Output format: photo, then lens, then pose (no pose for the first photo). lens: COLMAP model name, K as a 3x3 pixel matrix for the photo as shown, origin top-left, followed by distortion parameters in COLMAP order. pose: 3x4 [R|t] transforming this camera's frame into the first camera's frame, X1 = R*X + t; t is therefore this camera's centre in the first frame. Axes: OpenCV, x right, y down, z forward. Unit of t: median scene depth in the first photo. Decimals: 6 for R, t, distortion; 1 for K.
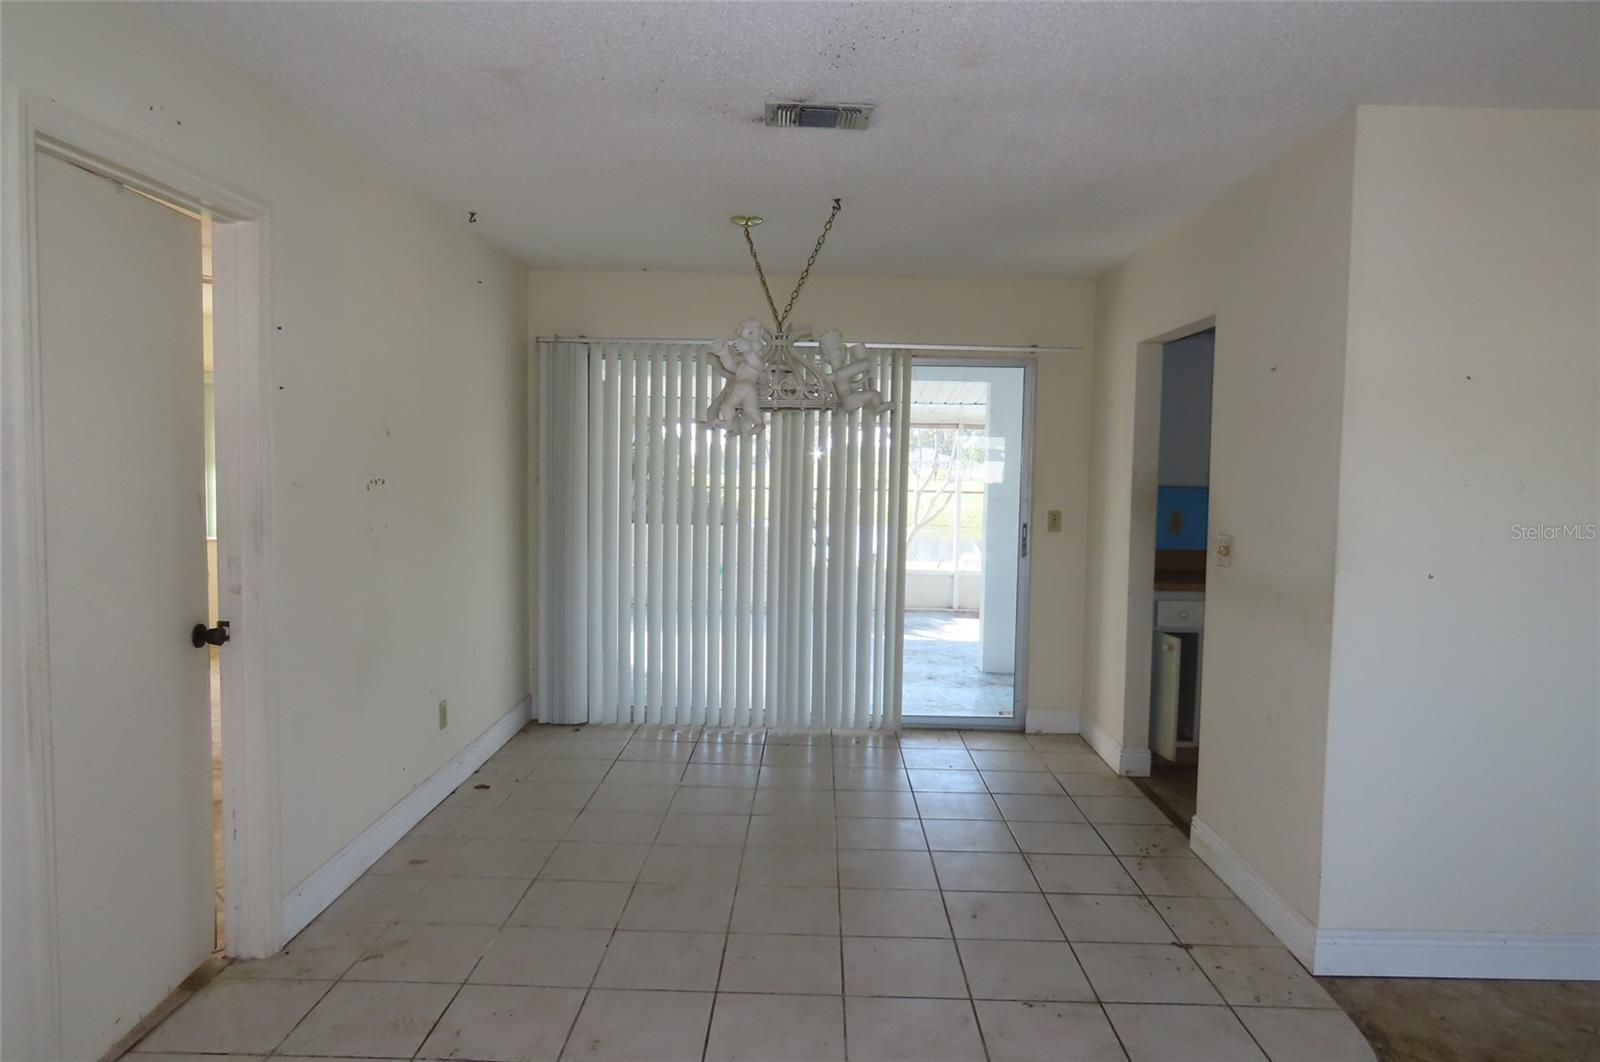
lens RADIAL K [[994.0, 0, 802.3], [0, 994.0, 529.8], [0, 0, 1]] dist [-0.021269, 0.007495]
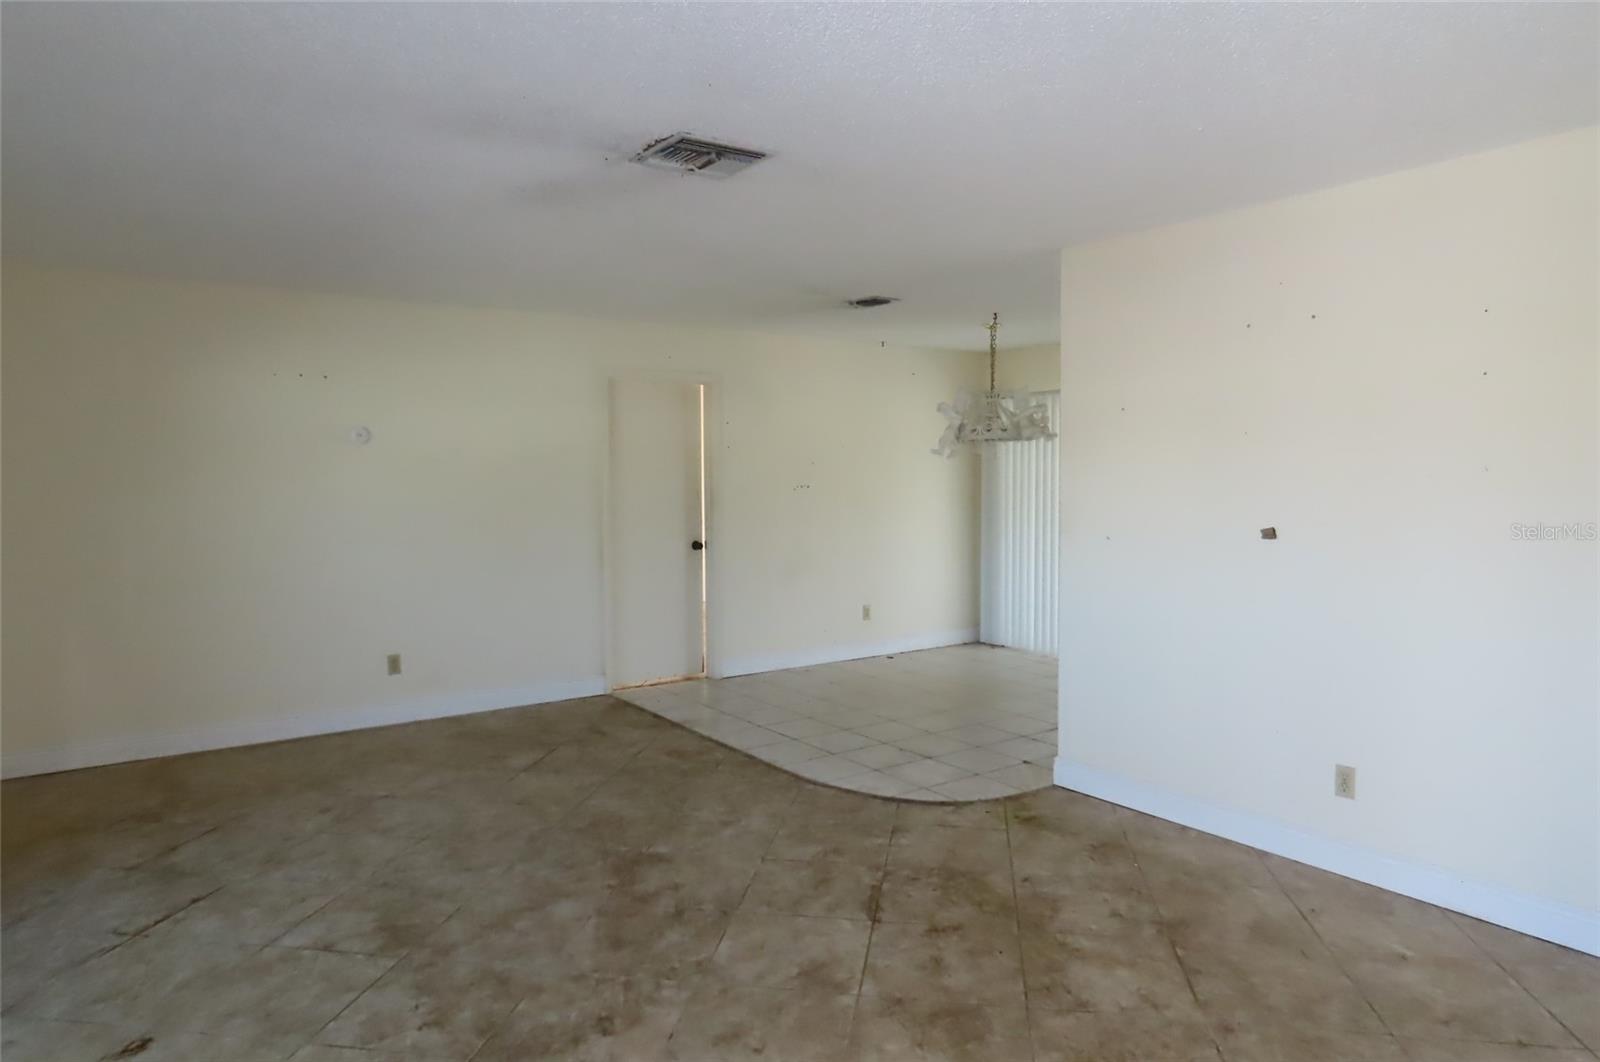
lens RADIAL K [[994.0, 0, 800.5], [0, 994.0, 545.4], [0, 0, 1]] dist [-0.021269, 0.007495]
pose [[0.587072, 0.034244, -0.808810, 1.492574], [-0.035524, 0.999232, 0.016521, 0.048254], [0.808755, 0.019033, 0.587838, -0.278039]]
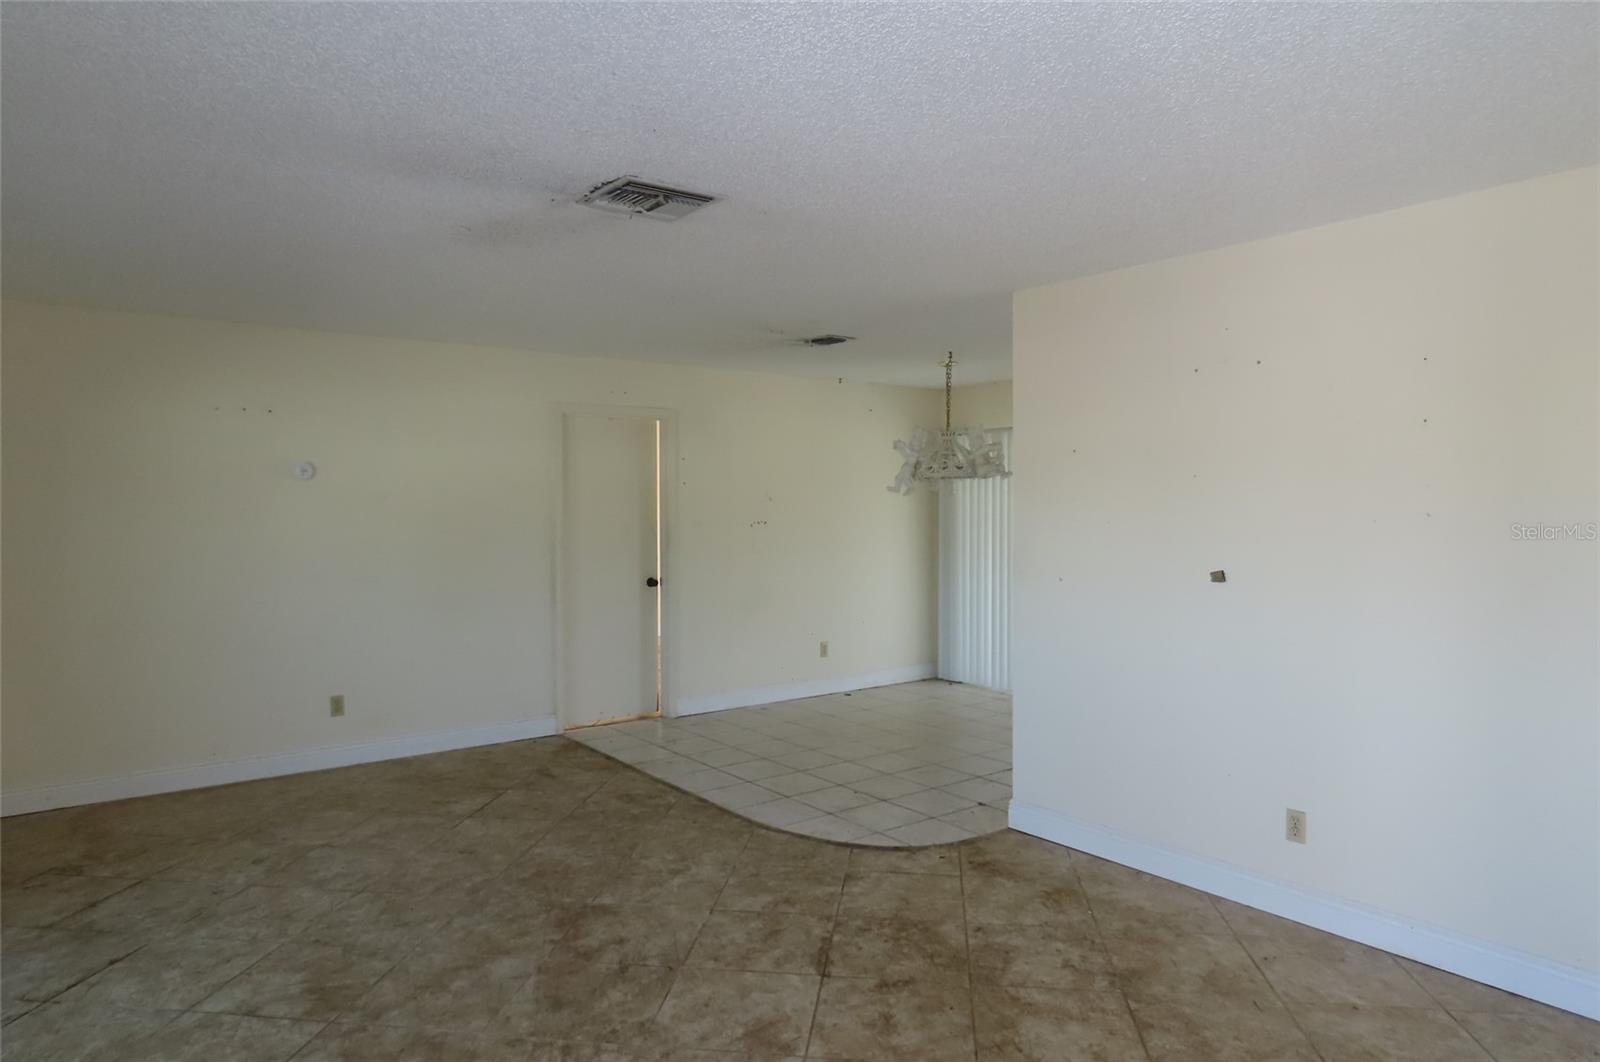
lens RADIAL K [[994.0, 0, 800.9], [0, 994.0, 542.9], [0, 0, 1]] dist [-0.021269, 0.007495]
pose [[0.616880, 0.009436, -0.787001, 1.489860], [-0.037363, 0.999152, -0.017306, 0.031617], [0.786170, 0.040081, 0.616710, -0.257452]]
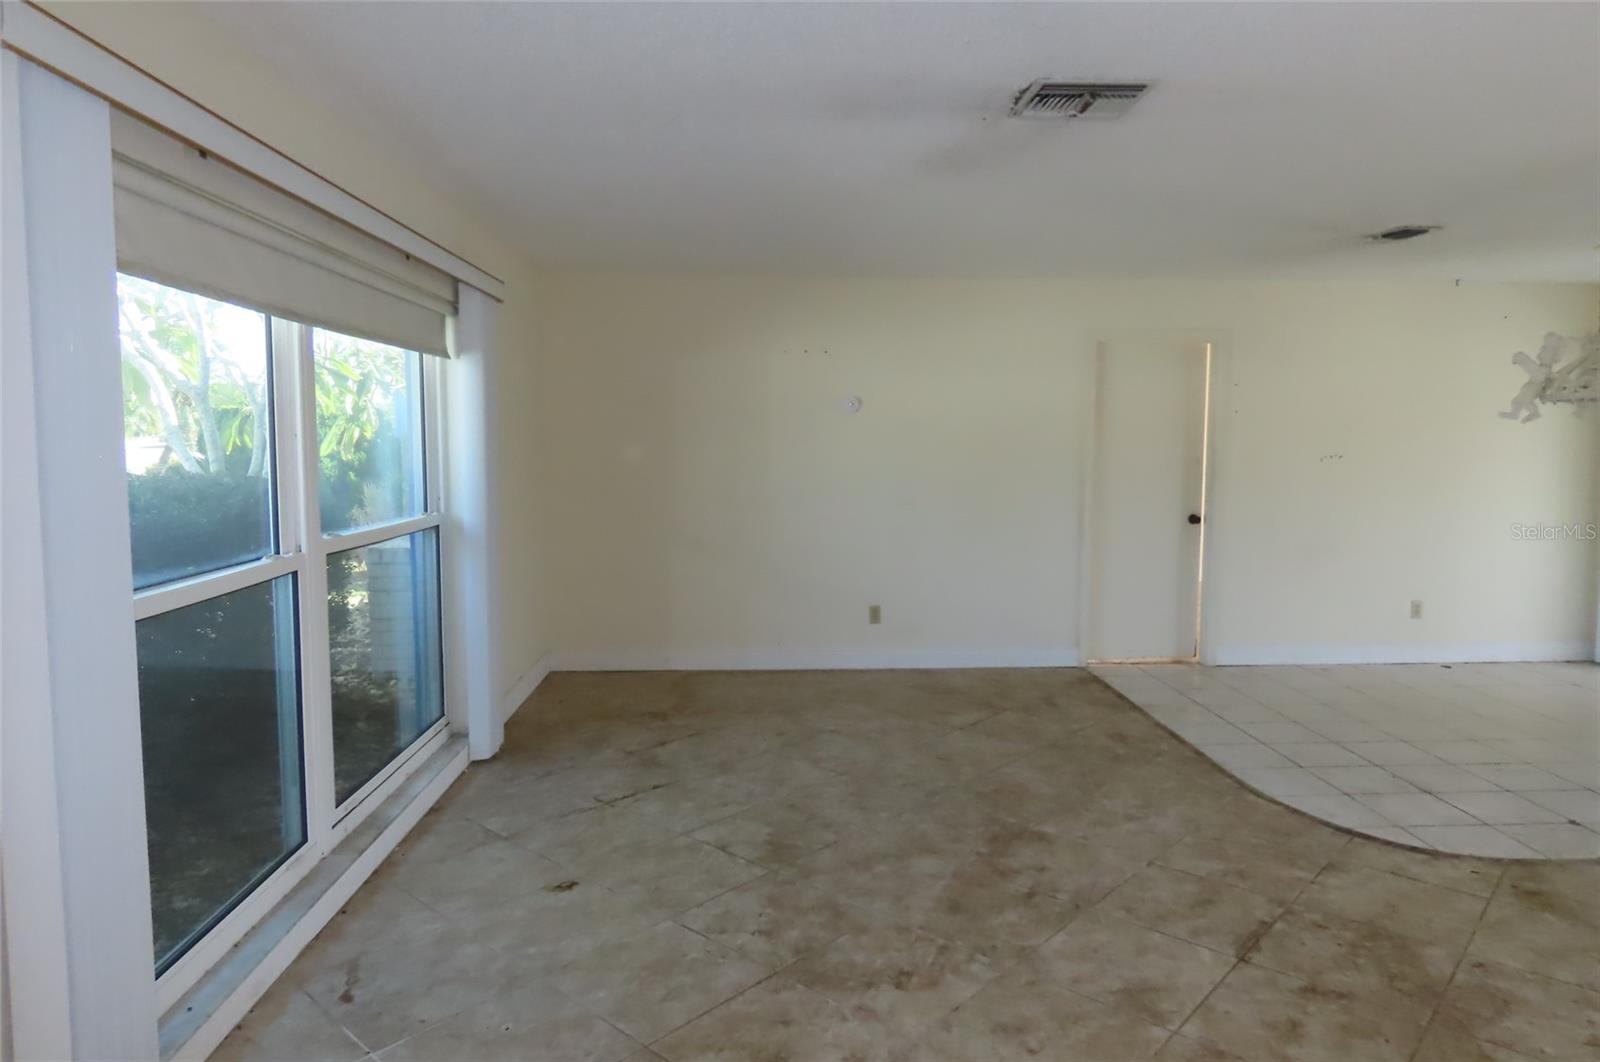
lens RADIAL K [[994.0, 0, 802.6], [0, 994.0, 533.8], [0, 0, 1]] dist [-0.021269, 0.007495]
pose [[0.048794, 0.071059, -0.996278, 1.557215], [-0.064361, 0.995617, 0.067860, 0.036627], [0.996733, 0.060811, 0.053154, -0.058361]]
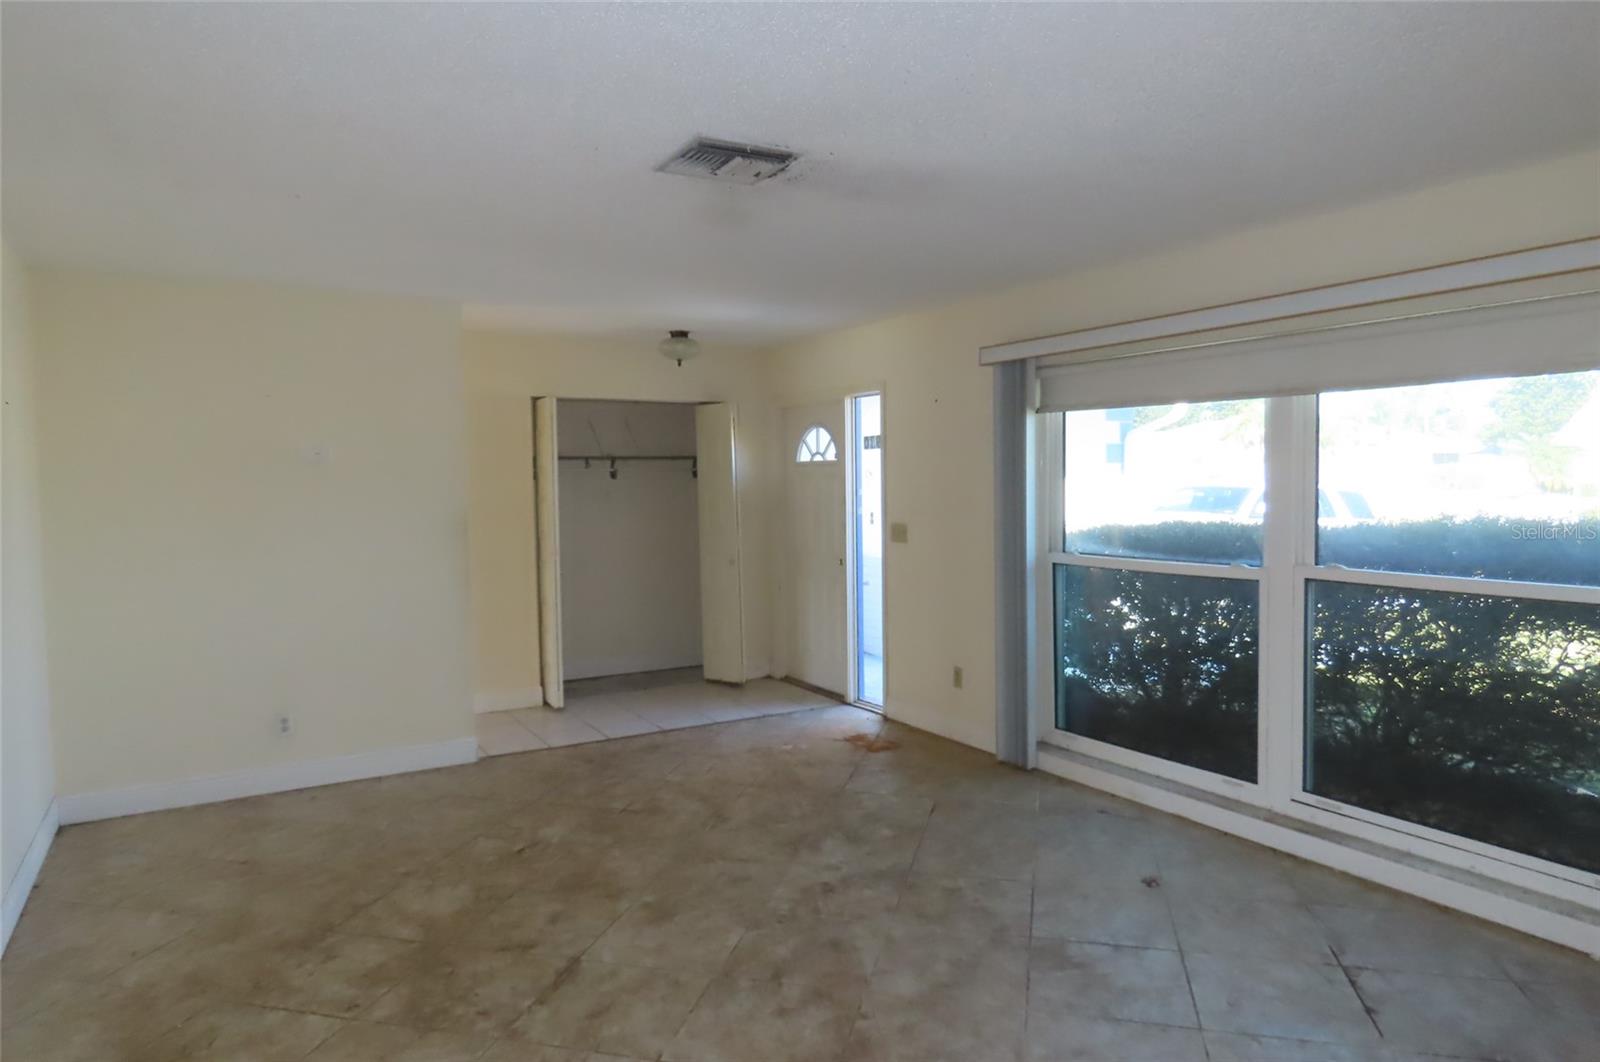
lens RADIAL K [[994.0, 0, 799.0], [0, 994.0, 528.8], [0, 0, 1]] dist [-0.021269, 0.007495]
pose [[-0.516179, -0.060158, 0.854366, -0.290230], [0.060527, 0.992474, 0.106451, -0.076028], [-0.854340, 0.106660, -0.508653, 0.702665]]
